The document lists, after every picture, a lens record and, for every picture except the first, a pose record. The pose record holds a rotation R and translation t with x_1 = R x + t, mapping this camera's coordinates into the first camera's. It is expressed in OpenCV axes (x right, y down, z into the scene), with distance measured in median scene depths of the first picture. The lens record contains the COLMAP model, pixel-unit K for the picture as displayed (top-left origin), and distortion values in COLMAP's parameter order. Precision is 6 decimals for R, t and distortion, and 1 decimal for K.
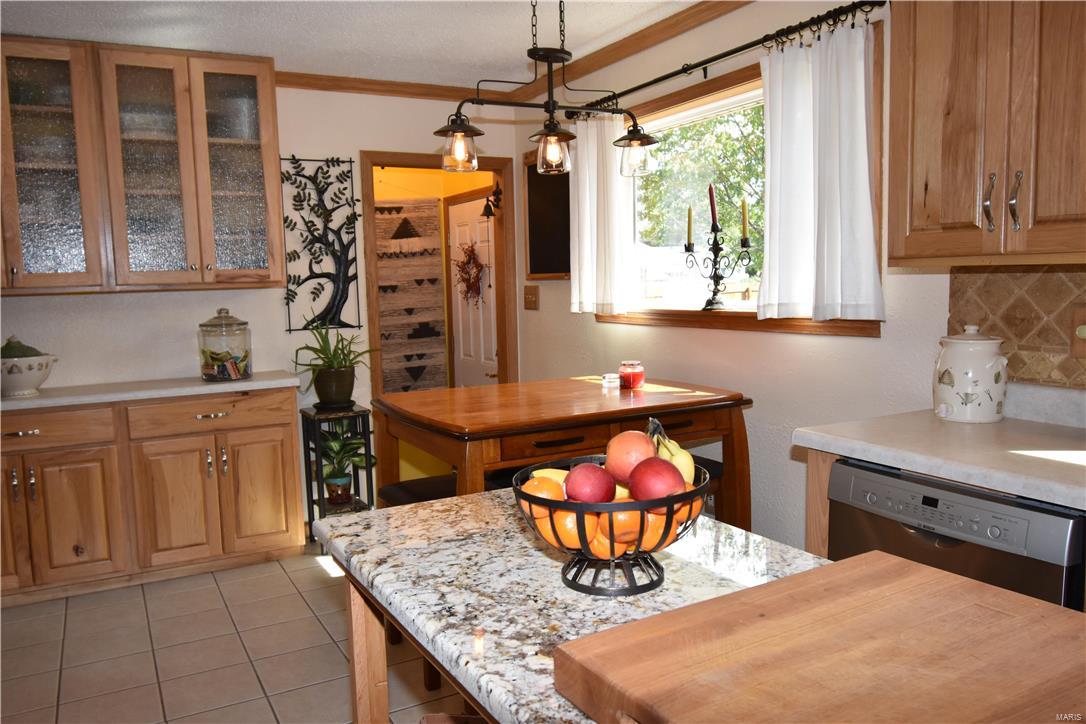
lens RADIAL K [[837.6, 0, 543.0], [0, 837.6, 362.0], [0, 0, 1]] dist [0.011292, -0.007207]
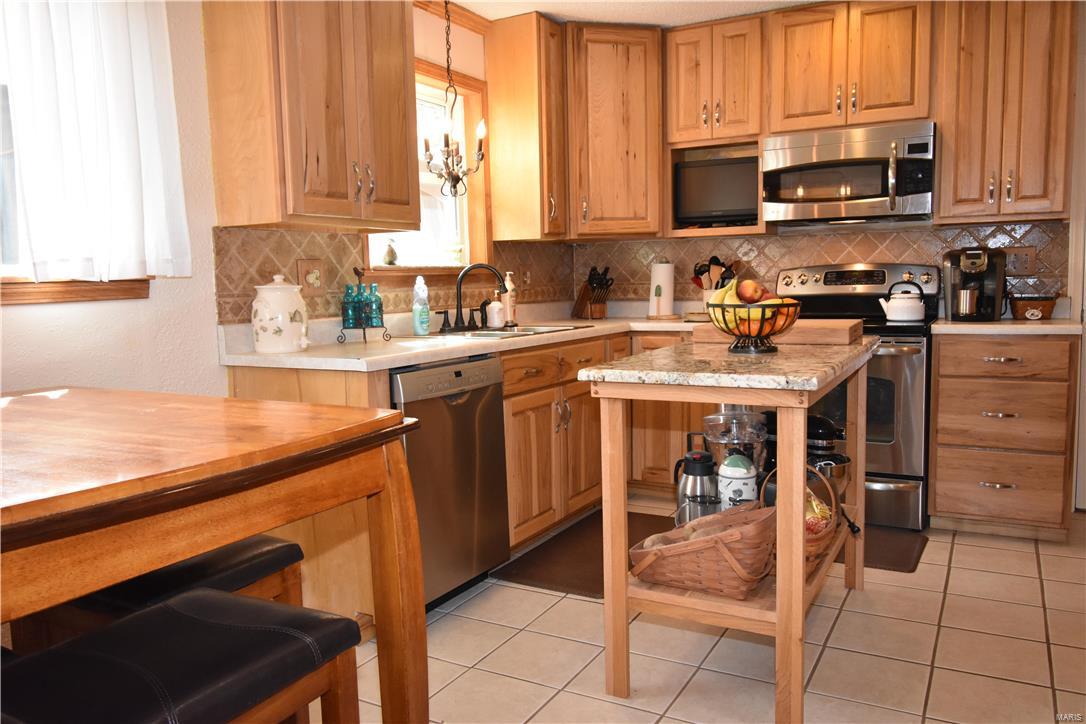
lens RADIAL K [[837.6, 0, 543.0], [0, 837.6, 362.0], [0, 0, 1]] dist [0.011292, -0.007207]
pose [[-0.543325, -0.033814, 0.838842, -0.713579], [0.127203, 0.984337, 0.122069, -0.018506], [-0.829830, 0.173026, -0.530513, 1.310364]]
